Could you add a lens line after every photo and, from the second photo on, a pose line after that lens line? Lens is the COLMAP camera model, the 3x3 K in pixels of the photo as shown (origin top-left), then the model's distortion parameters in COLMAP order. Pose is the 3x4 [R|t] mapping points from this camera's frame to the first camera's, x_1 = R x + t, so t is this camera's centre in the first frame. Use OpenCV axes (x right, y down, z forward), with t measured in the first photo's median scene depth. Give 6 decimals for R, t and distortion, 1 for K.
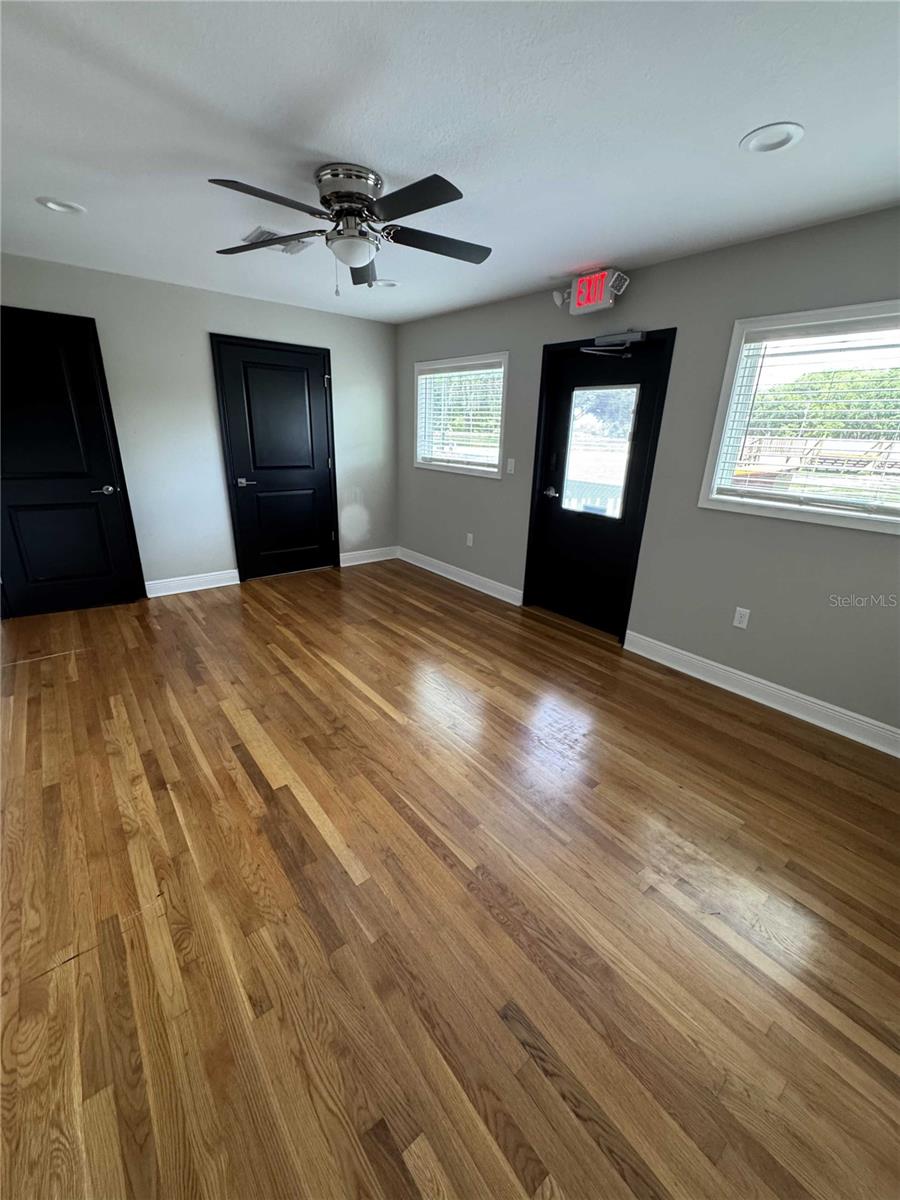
lens RADIAL K [[479.7, 0, 453.4], [0, 479.7, 599.0], [0, 0, 1]] dist [-0.013276, 0.002622]
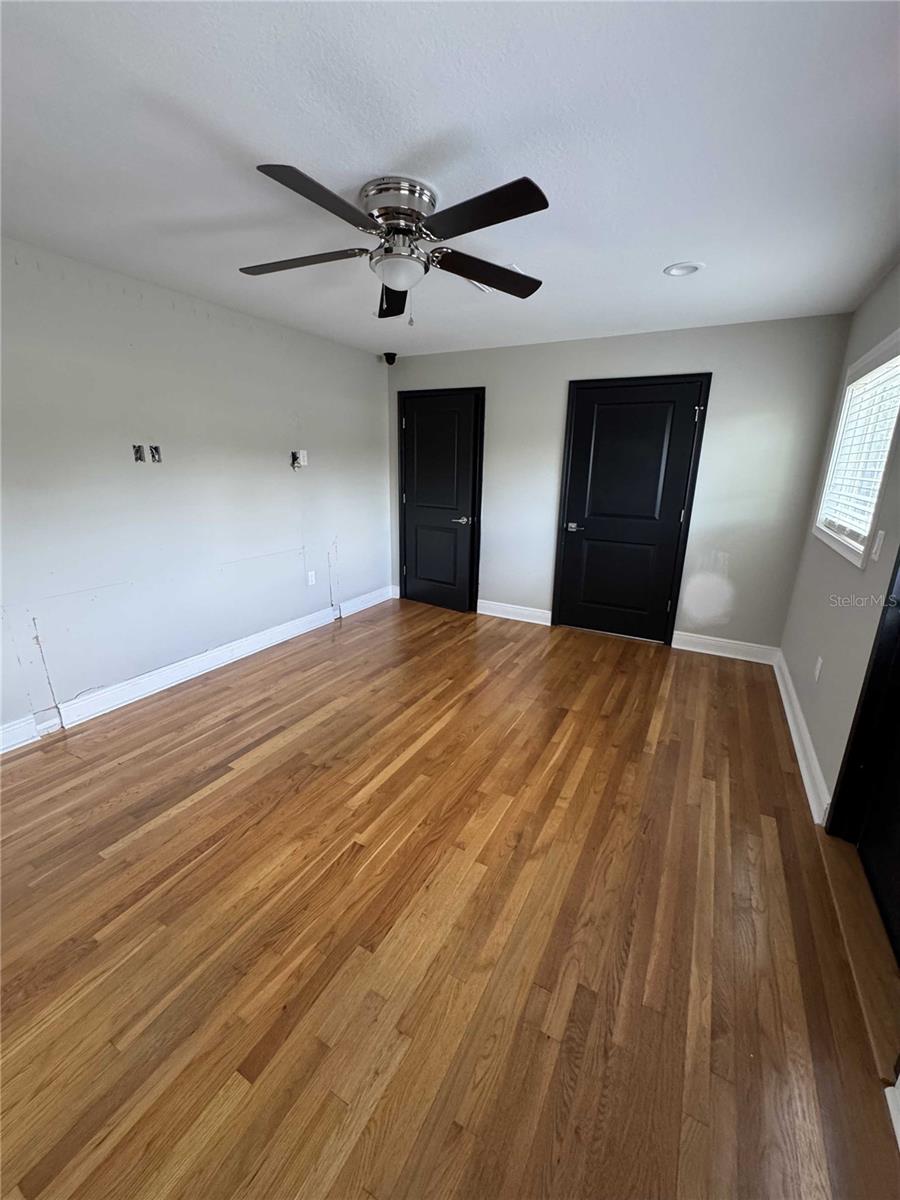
lens RADIAL K [[479.7, 0, 453.1], [0, 479.7, 600.0], [0, 0, 1]] dist [-0.013276, 0.002622]
pose [[0.384578, 0.230752, -0.893786, 0.430566], [-0.315355, 0.942840, 0.107725, -0.155808], [0.867554, 0.240431, 0.435365, 0.472629]]
